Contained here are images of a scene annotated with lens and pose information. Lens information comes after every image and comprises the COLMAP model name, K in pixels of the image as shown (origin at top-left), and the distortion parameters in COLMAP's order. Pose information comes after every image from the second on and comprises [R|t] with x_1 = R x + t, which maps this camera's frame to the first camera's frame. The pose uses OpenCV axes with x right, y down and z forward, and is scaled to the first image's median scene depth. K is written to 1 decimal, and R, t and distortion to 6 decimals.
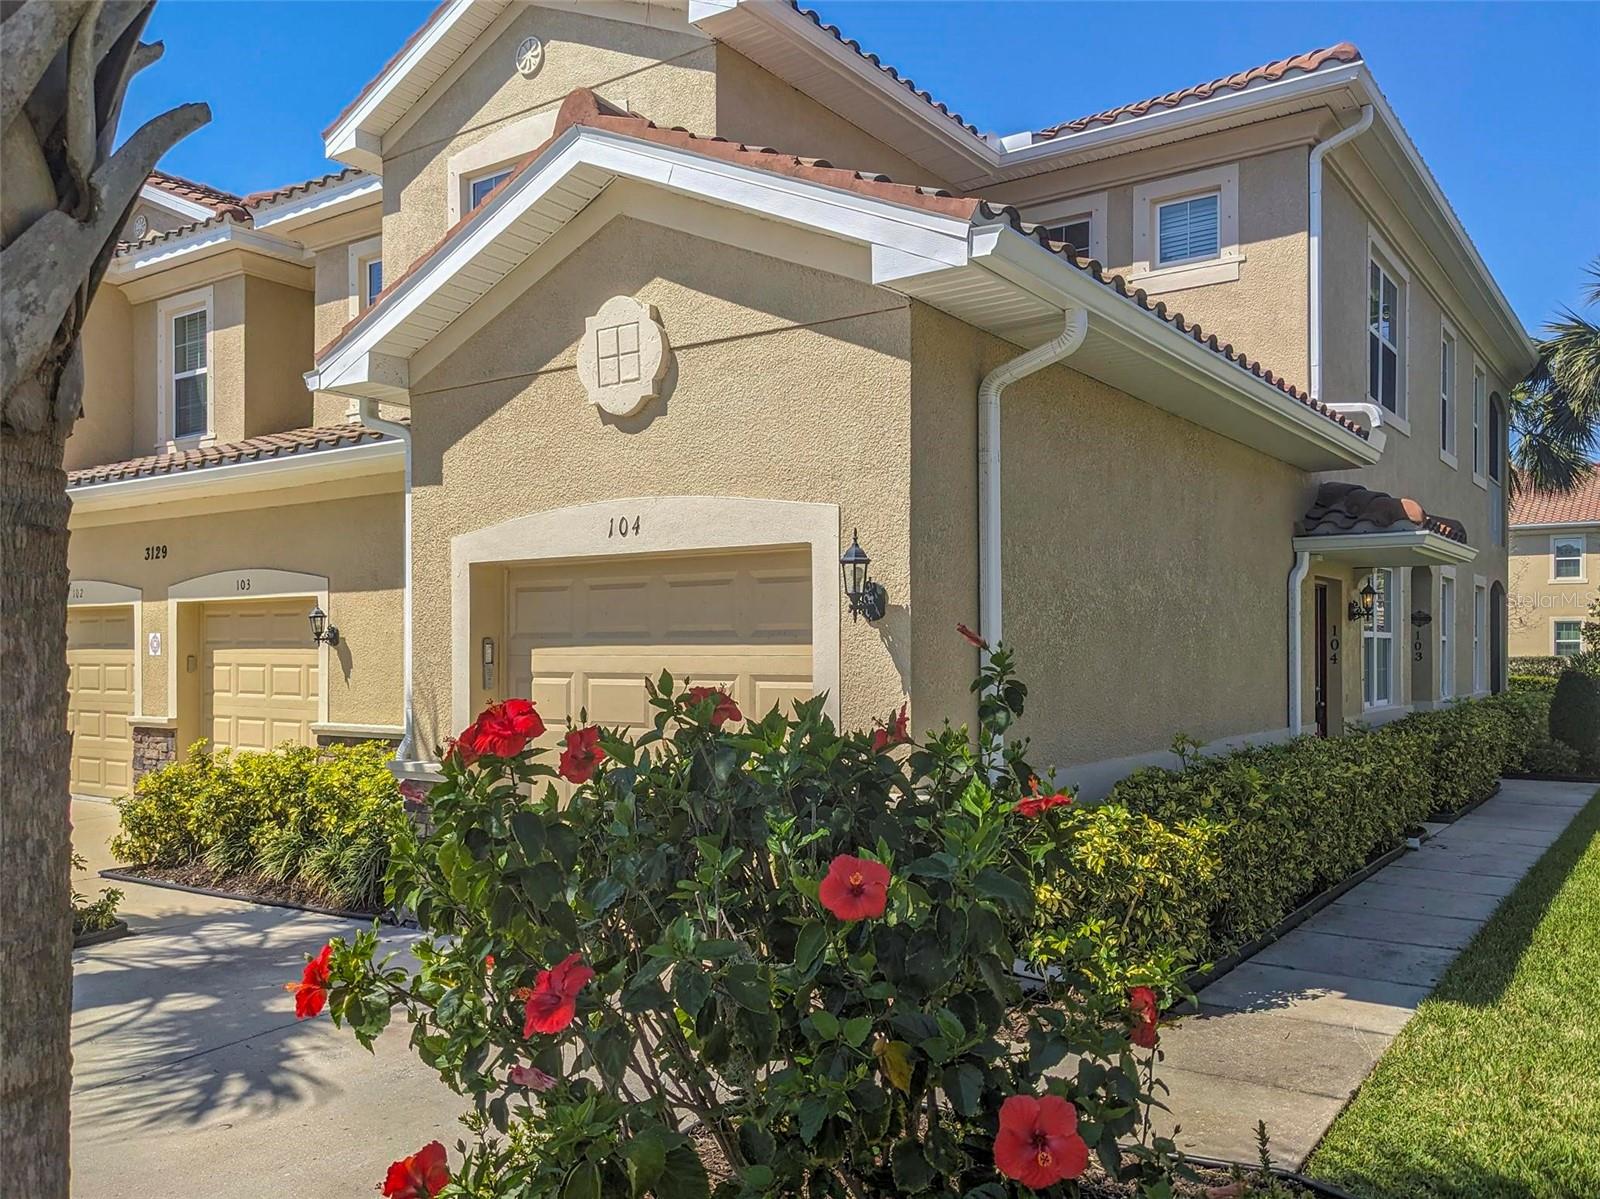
lens RADIAL K [[1267.5, 0, 810.4], [0, 1267.5, 597.2], [0, 0, 1]] dist [0.072242, -0.133382]
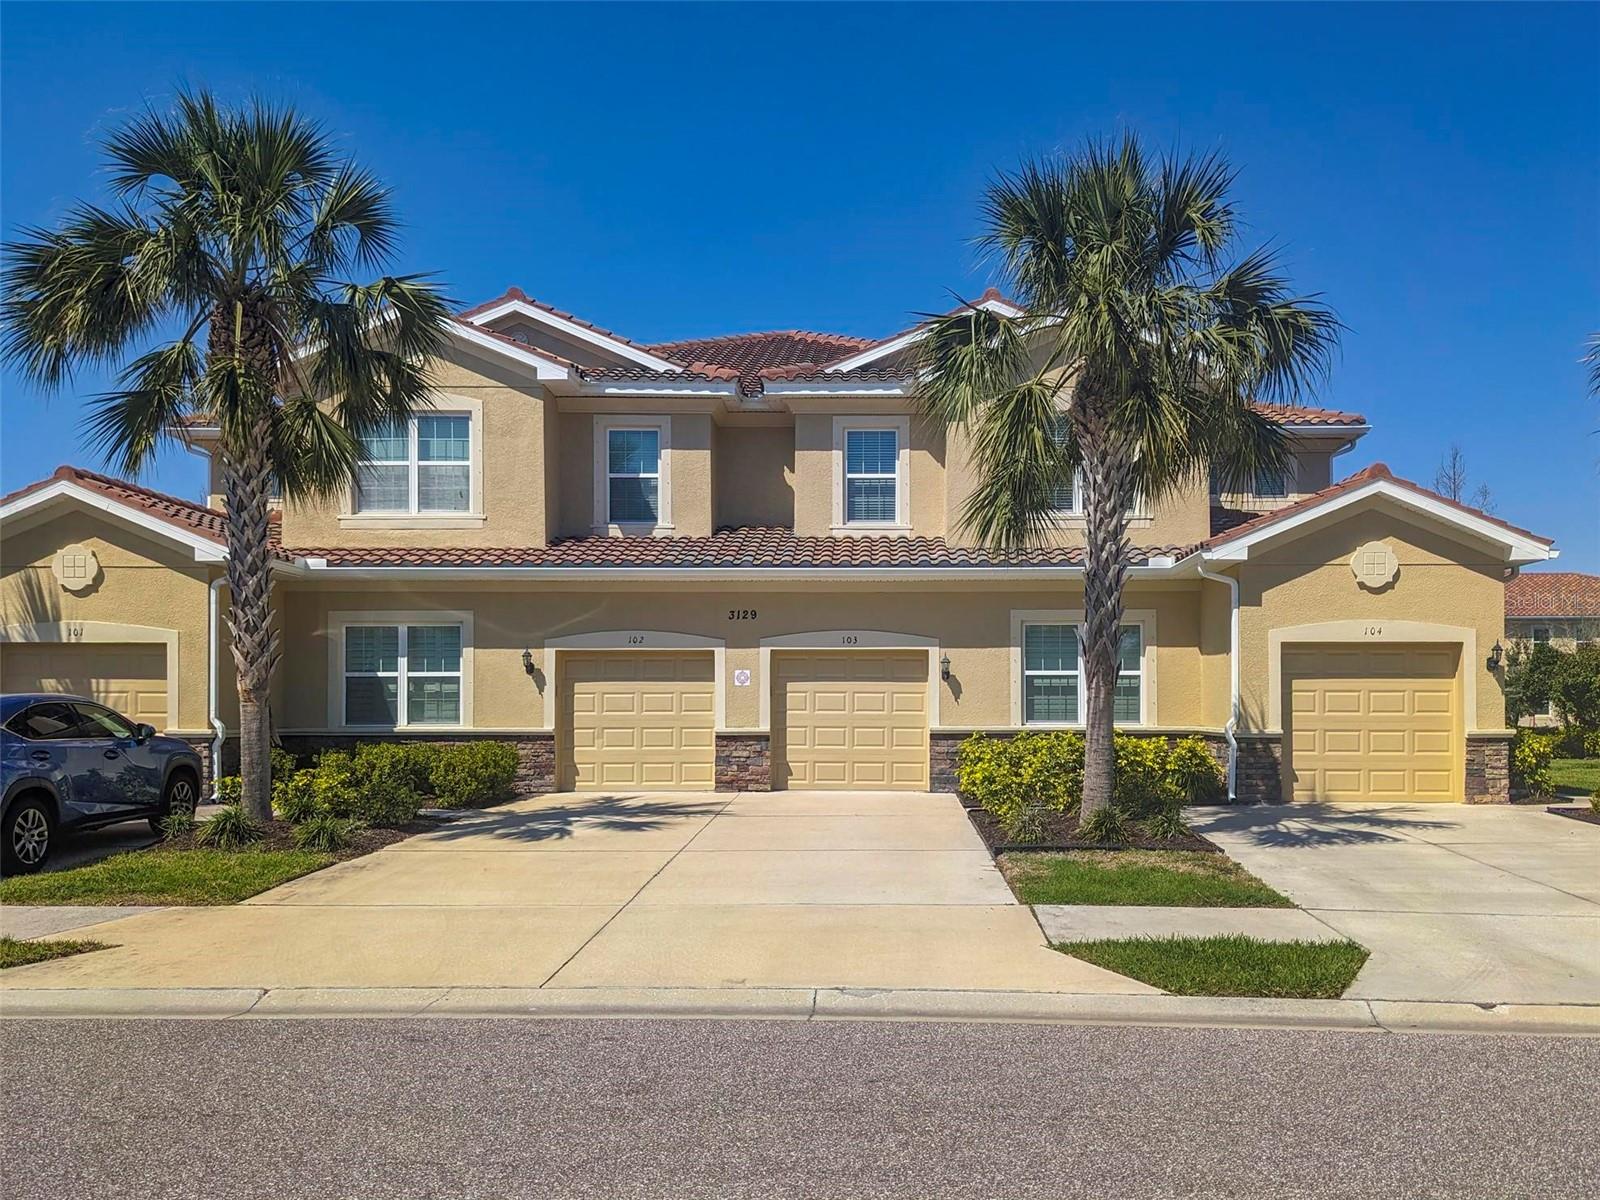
lens RADIAL K [[1267.5, 0, 810.4], [0, 1267.5, 597.7], [0, 0, 1]] dist [0.072242, -0.133382]
pose [[0.820920, 0.047586, 0.569058, -1.362620], [-0.023571, 0.998496, -0.049493, 0.016474], [-0.570557, 0.027217, 0.820807, -0.238217]]
